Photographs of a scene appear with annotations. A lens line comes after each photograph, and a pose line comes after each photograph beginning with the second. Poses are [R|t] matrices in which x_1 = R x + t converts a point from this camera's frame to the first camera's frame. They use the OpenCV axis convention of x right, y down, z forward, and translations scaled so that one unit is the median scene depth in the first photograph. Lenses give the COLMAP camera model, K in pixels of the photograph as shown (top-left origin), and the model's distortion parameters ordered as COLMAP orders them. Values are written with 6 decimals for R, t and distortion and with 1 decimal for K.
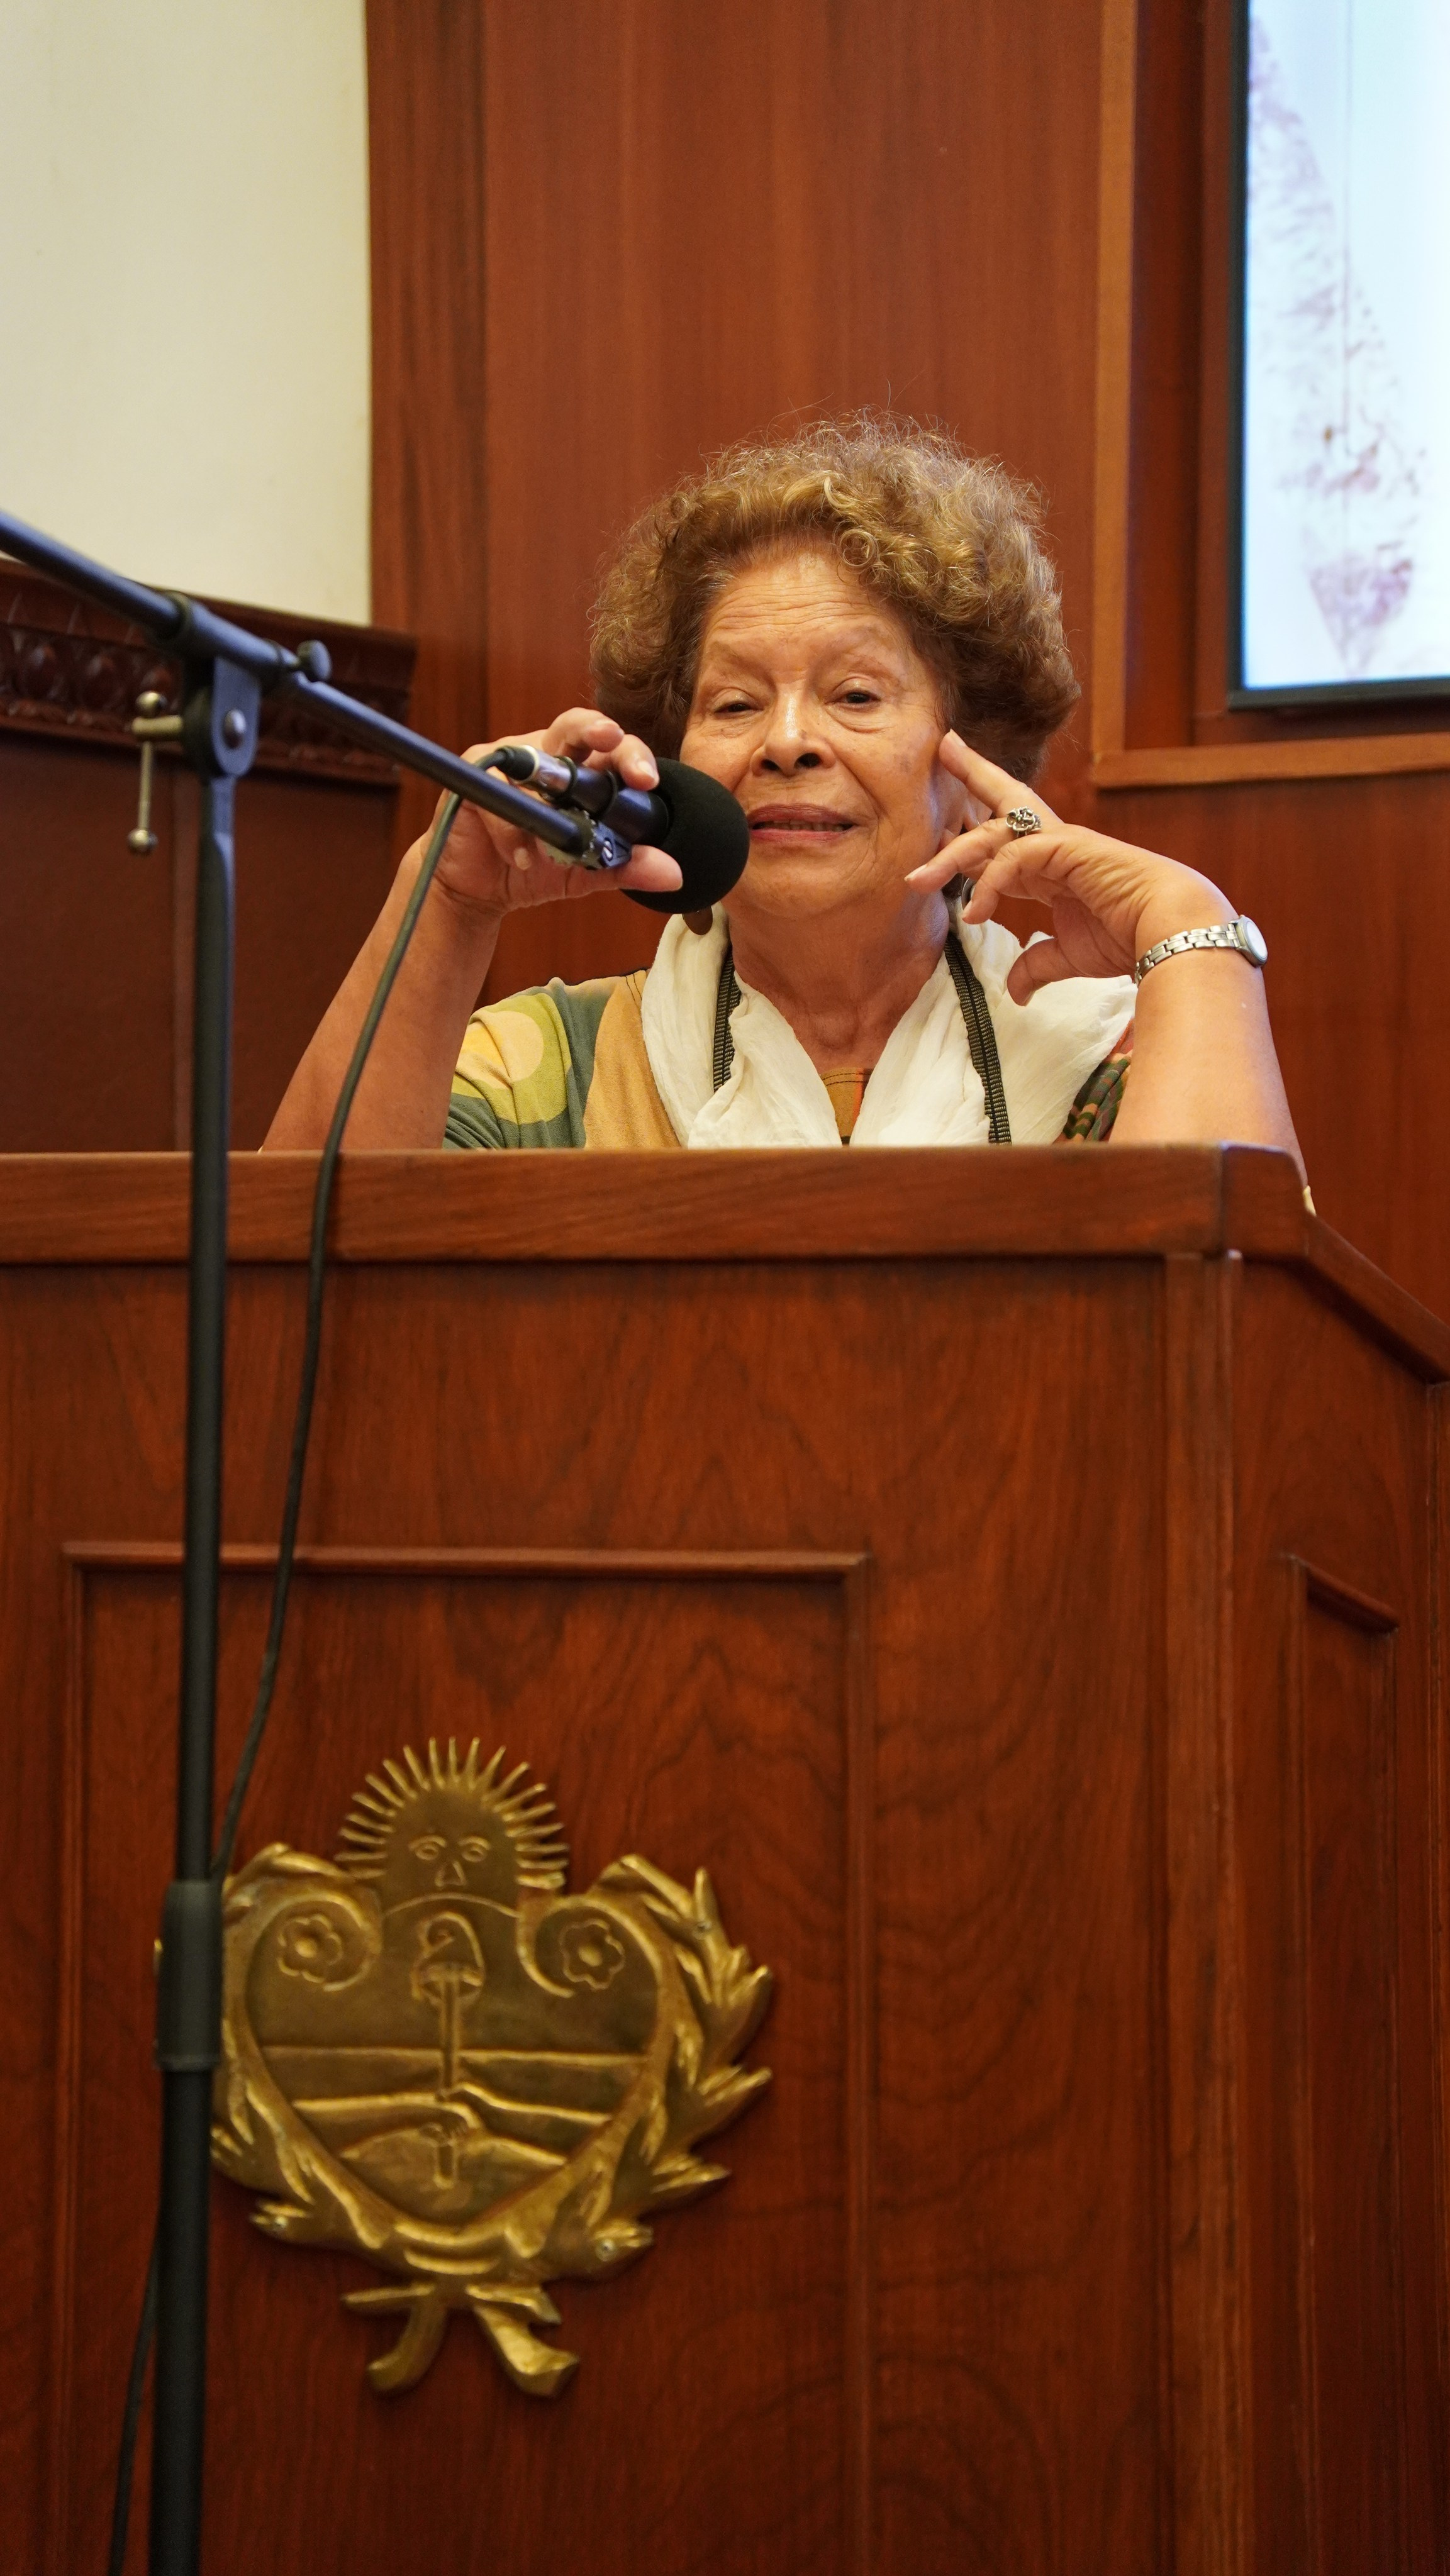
lens RADIAL K [[7709.5, 0, 725.0], [0, 7709.5, 1288.0], [0, 0, 1]] dist [0.920603, -0.071155]
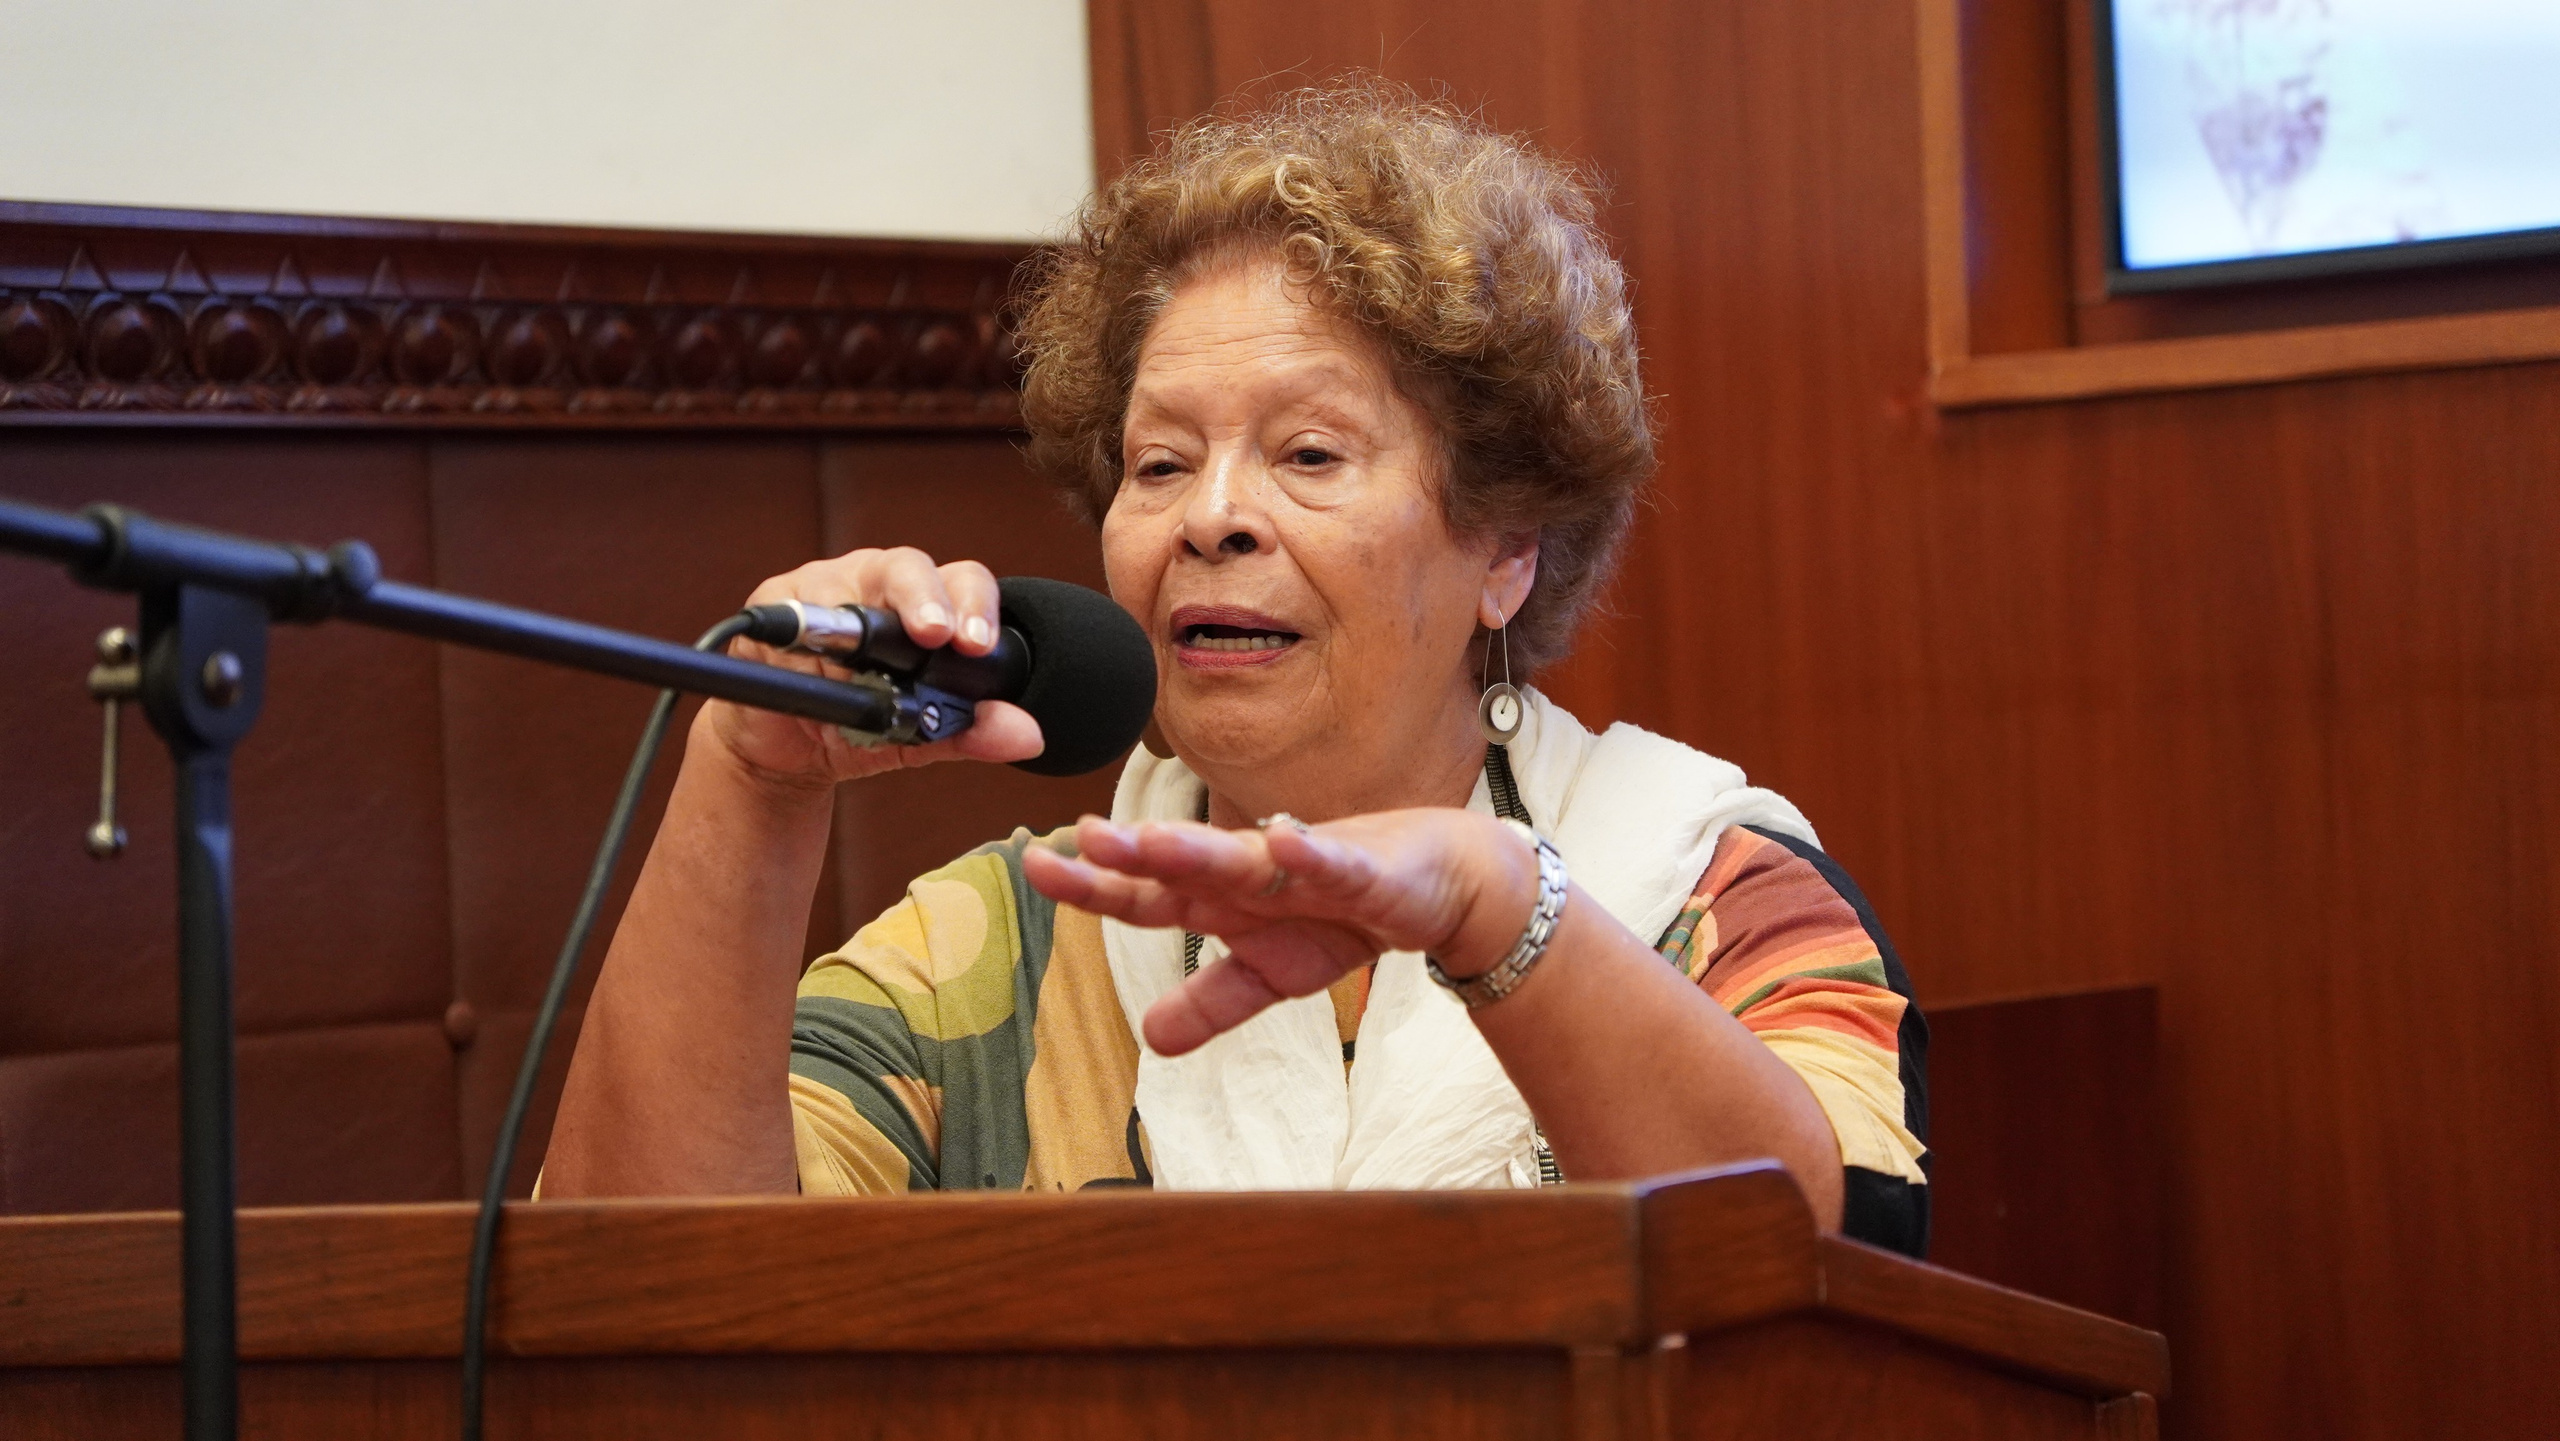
lens RADIAL K [[7777.7, 0, 1280.0], [0, 7777.7, 720.5], [0, 0, 1]] dist [-0.009060, 0.503646]
pose [[0.988312, -0.054508, -0.142369, 0.128941], [0.057907, 0.998125, 0.019839, -0.073422], [0.141021, -0.027852, 0.989615, 0.295773]]
